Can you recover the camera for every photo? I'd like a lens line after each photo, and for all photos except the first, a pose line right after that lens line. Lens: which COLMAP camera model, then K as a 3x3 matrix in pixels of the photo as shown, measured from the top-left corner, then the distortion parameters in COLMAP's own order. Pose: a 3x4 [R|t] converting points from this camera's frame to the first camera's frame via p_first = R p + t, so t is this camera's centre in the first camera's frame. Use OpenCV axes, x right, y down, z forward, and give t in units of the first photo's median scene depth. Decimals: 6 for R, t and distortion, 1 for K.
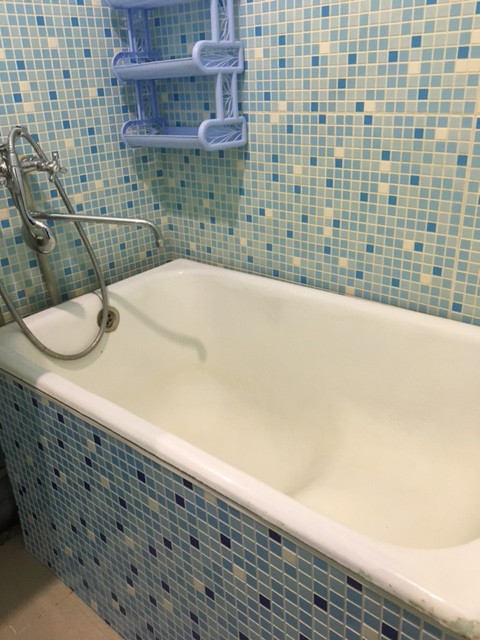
lens RADIAL K [[535.4, 0, 237.9], [0, 535.4, 319.4], [0, 0, 1]] dist [0.084767, -0.124257]
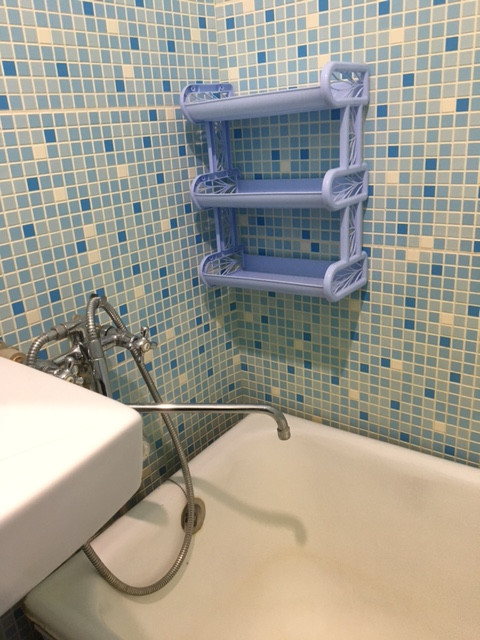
lens RADIAL K [[535.4, 0, 241.9], [0, 535.4, 323.1], [0, 0, 1]] dist [0.084767, -0.124257]
pose [[0.996328, -0.049579, 0.069803, -0.219313], [0.055056, 0.995365, -0.078856, -0.210769], [-0.065570, 0.082409, 0.994439, 0.232524]]
